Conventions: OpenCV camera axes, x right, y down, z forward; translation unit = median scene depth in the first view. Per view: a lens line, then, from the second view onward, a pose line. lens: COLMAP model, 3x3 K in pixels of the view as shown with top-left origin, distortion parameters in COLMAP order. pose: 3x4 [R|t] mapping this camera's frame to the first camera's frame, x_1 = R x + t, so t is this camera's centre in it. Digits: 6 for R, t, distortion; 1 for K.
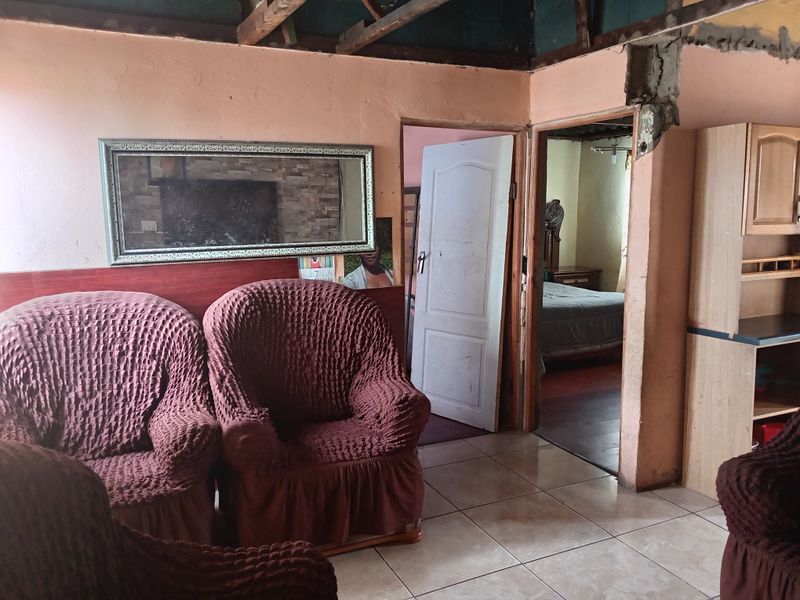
lens RADIAL K [[633.0, 0, 397.0], [0, 633.0, 294.7], [0, 0, 1]] dist [0.040340, -0.038887]
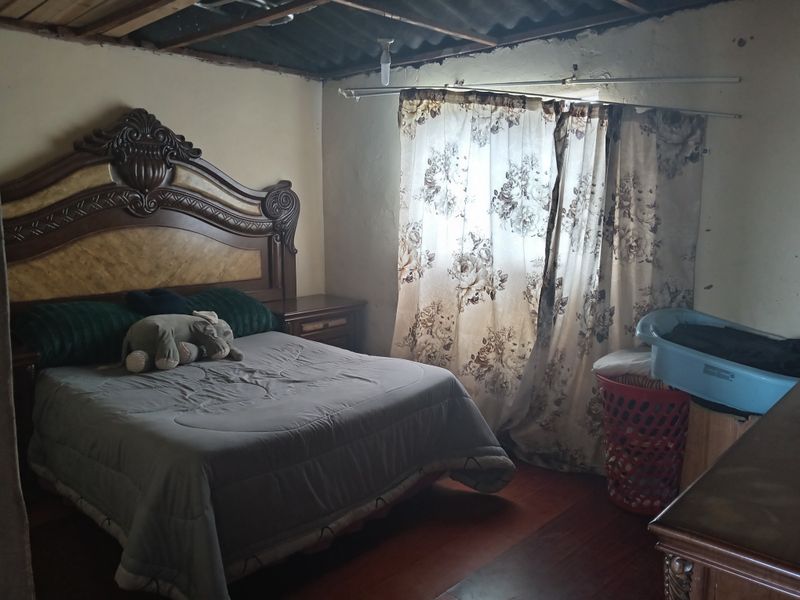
lens RADIAL K [[633.0, 0, 400.8], [0, 633.0, 299.9], [0, 0, 1]] dist [0.040340, -0.038887]
pose [[0.930736, -0.053894, 0.361698, 0.136283], [0.047815, 0.998524, 0.025742, -0.053114], [-0.362552, -0.006664, 0.931940, 0.432616]]
